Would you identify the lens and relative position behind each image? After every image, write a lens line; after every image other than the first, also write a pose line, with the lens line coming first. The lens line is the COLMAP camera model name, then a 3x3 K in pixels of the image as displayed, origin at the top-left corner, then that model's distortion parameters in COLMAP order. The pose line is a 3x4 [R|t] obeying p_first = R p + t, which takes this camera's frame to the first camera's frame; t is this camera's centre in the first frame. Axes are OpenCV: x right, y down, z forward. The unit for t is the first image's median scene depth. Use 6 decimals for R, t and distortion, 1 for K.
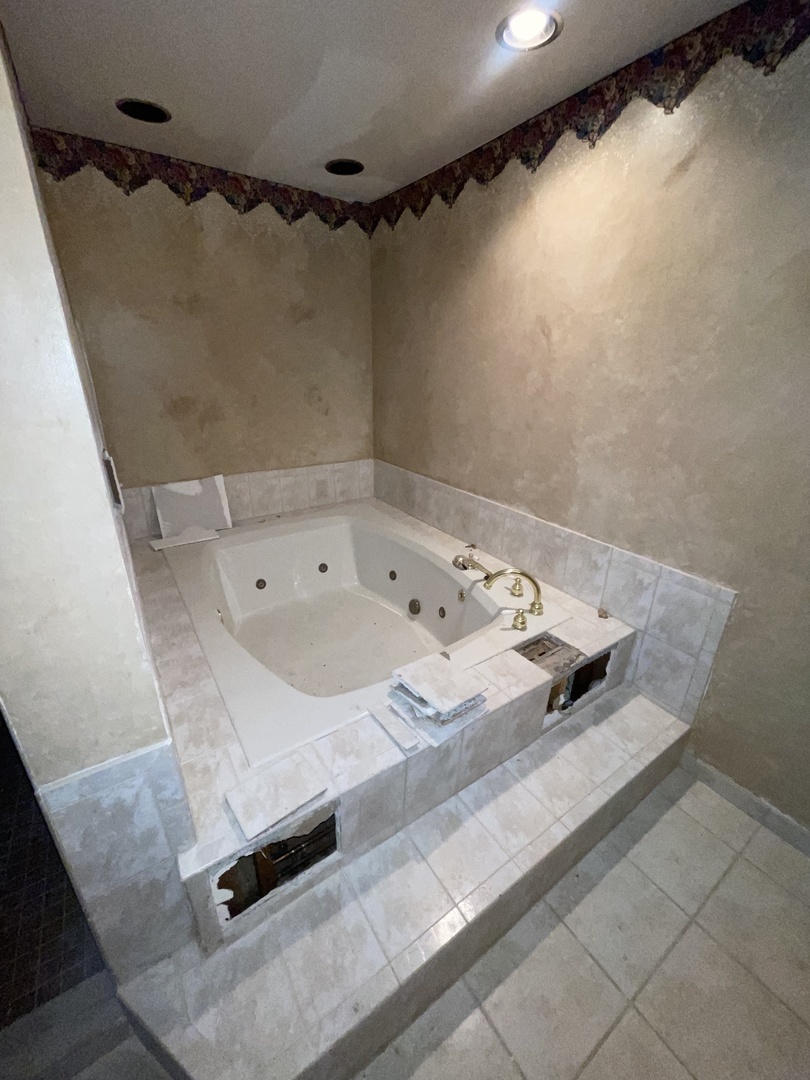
lens RADIAL K [[438.6, 0, 408.3], [0, 438.6, 536.8], [0, 0, 1]] dist [0.000087, -0.000893]
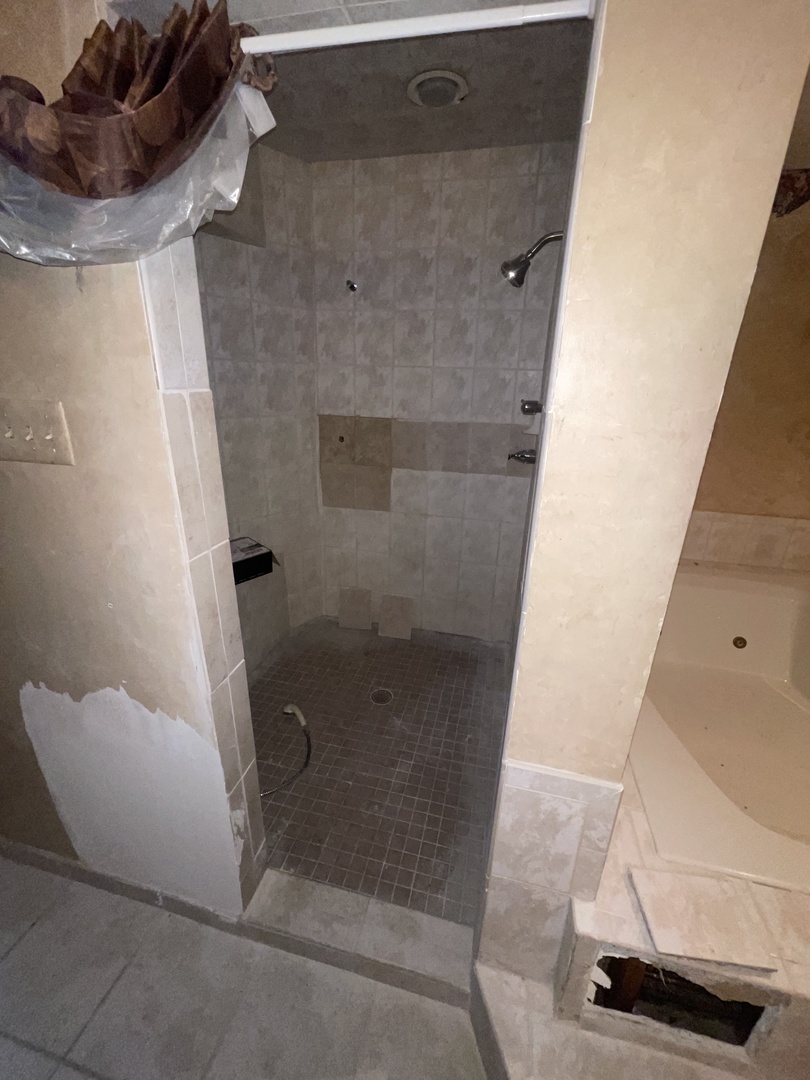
lens RADIAL K [[438.6, 0, 408.3], [0, 438.6, 536.8], [0, 0, 1]] dist [0.000087, -0.000893]
pose [[0.669737, 0.256974, -0.696719, -0.292535], [-0.294396, 0.953219, 0.068585, 0.034495], [0.681750, 0.159177, 0.714058, -0.023510]]
